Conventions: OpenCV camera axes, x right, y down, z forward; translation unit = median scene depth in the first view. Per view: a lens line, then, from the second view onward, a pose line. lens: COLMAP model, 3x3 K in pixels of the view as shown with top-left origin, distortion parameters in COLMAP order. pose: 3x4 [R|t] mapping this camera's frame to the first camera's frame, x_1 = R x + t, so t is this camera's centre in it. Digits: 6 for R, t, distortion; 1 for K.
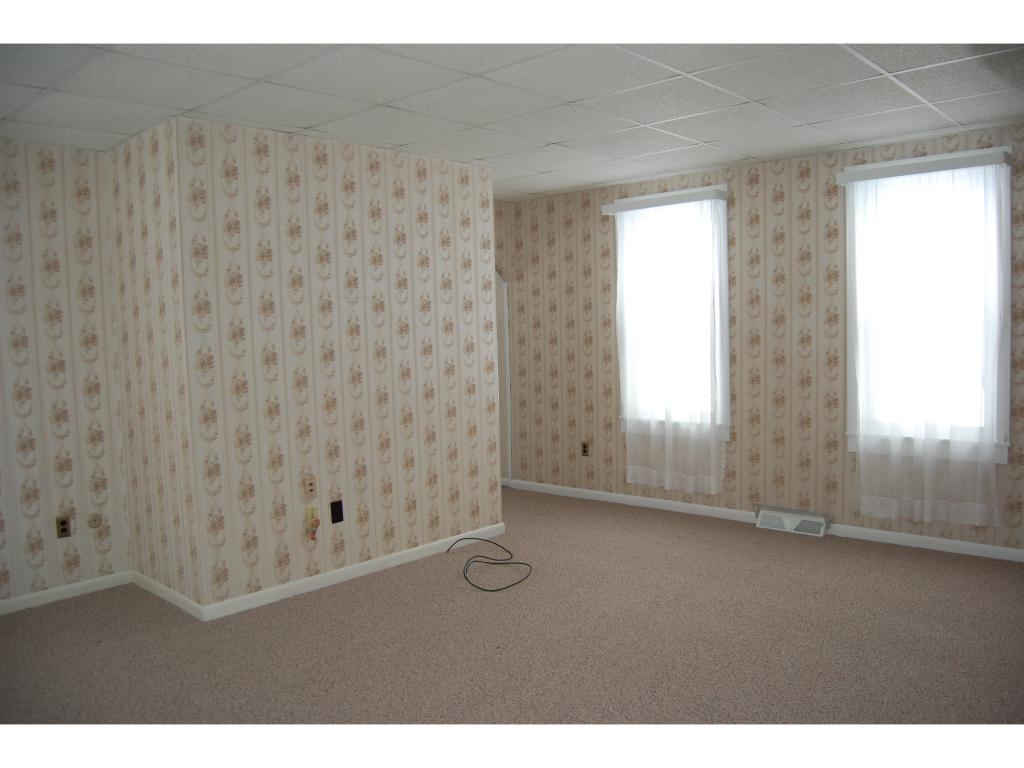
lens RADIAL K [[797.6, 0, 513.5], [0, 797.6, 382.2], [0, 0, 1]] dist [-0.081737, -0.000066]
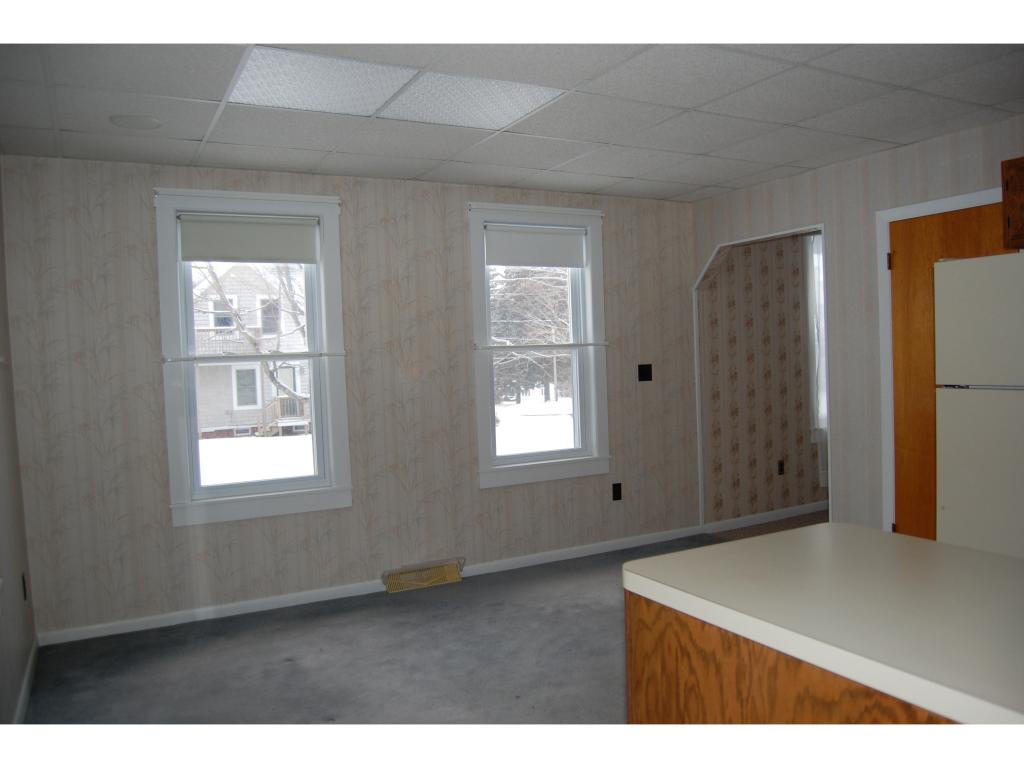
lens RADIAL K [[797.6, 0, 513.3], [0, 797.6, 384.4], [0, 0, 1]] dist [-0.081737, -0.000066]
pose [[0.358558, -0.005663, 0.933490, -0.931184], [0.107185, 0.993618, -0.035142, -0.018566], [-0.927334, 0.112656, 0.356876, 0.947762]]
